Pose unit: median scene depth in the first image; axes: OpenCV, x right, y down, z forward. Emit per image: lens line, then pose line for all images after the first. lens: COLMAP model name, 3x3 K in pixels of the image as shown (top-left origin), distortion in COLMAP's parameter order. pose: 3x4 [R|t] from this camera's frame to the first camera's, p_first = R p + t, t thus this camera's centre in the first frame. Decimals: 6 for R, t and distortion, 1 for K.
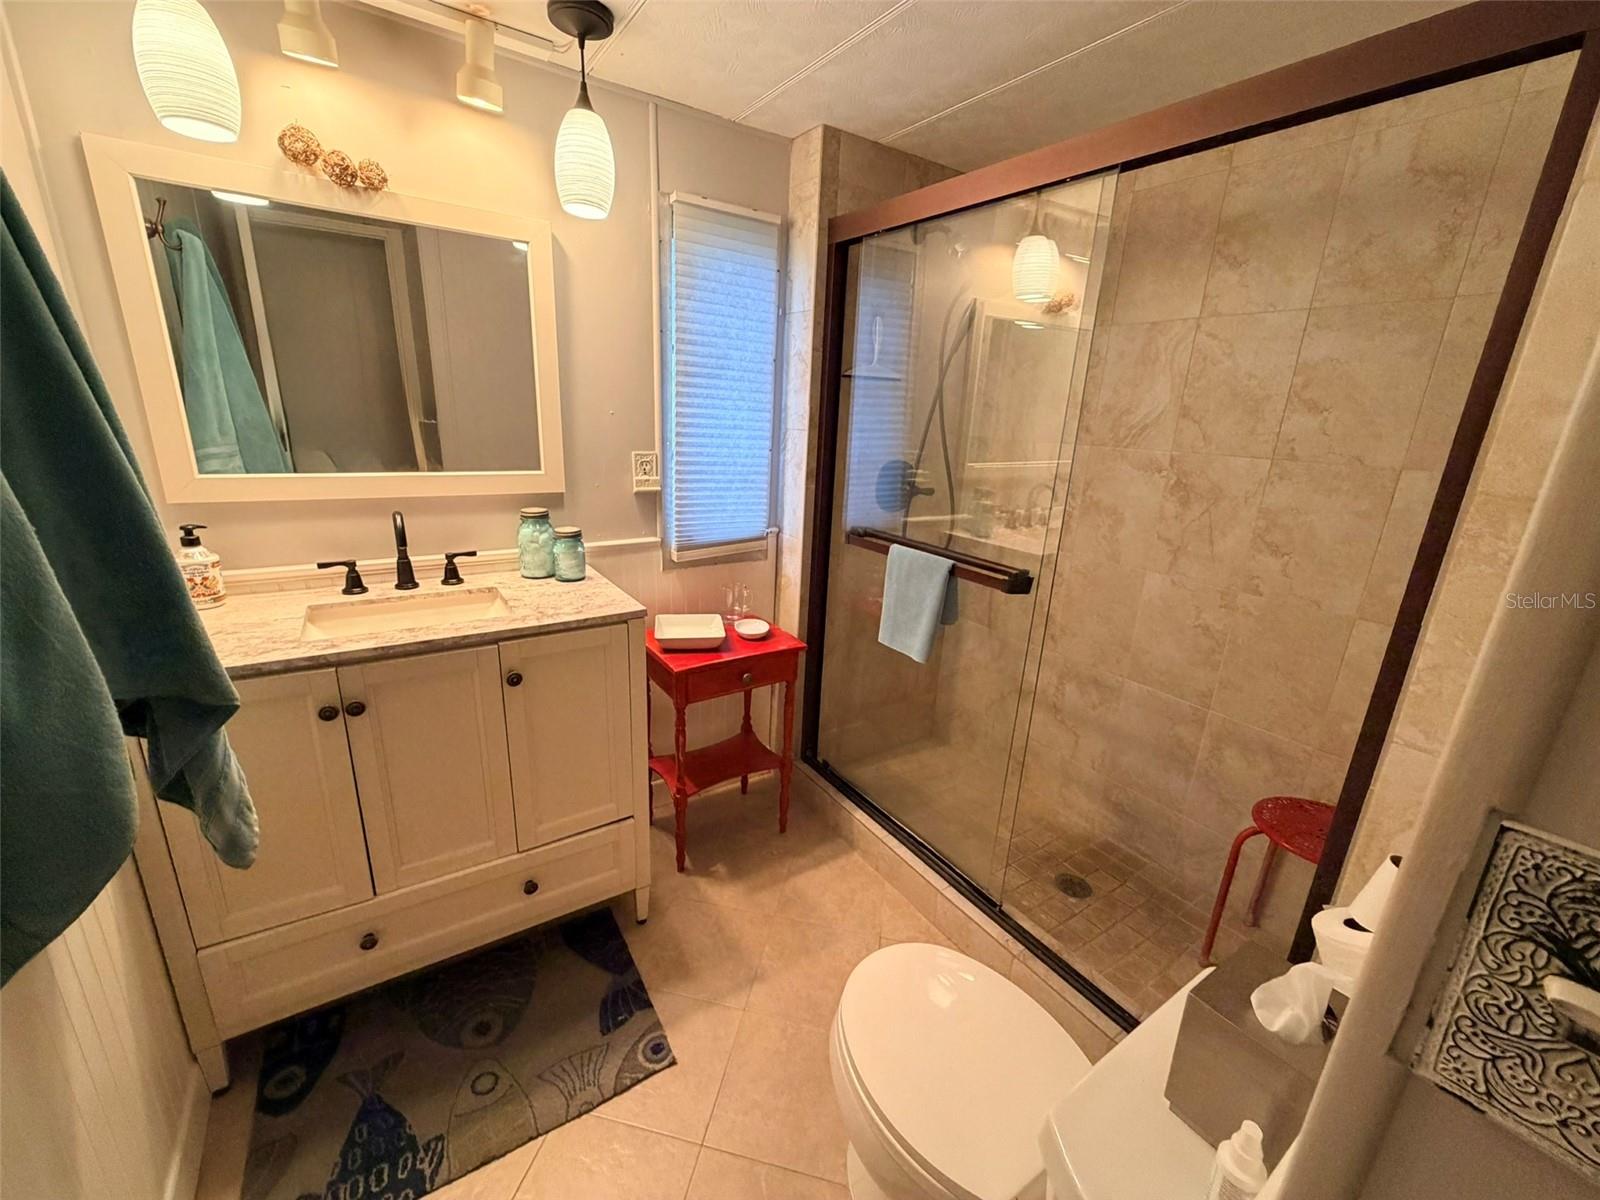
lens RADIAL K [[644.2, 0, 796.8], [0, 644.2, 594.8], [0, 0, 1]] dist [0.000616, -0.000252]
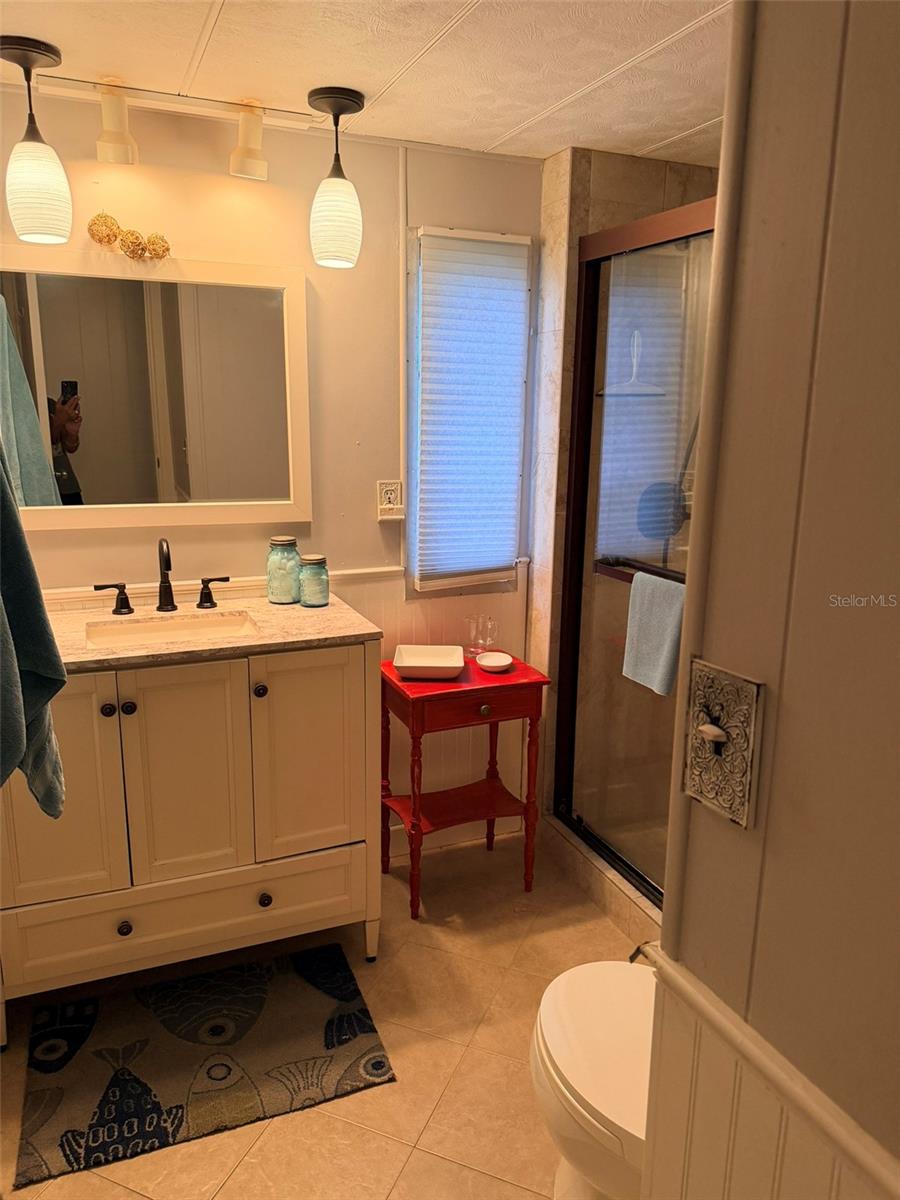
lens RADIAL K [[869.0, 0, 450.0], [0, 869.0, 600.0], [0, 0, 1]] dist [0.113361, -0.153688]
pose [[0.982155, 0.009568, -0.187829, 0.120590], [-0.022155, 0.997638, -0.065028, 0.052778], [0.186763, 0.068028, 0.980047, -0.316939]]
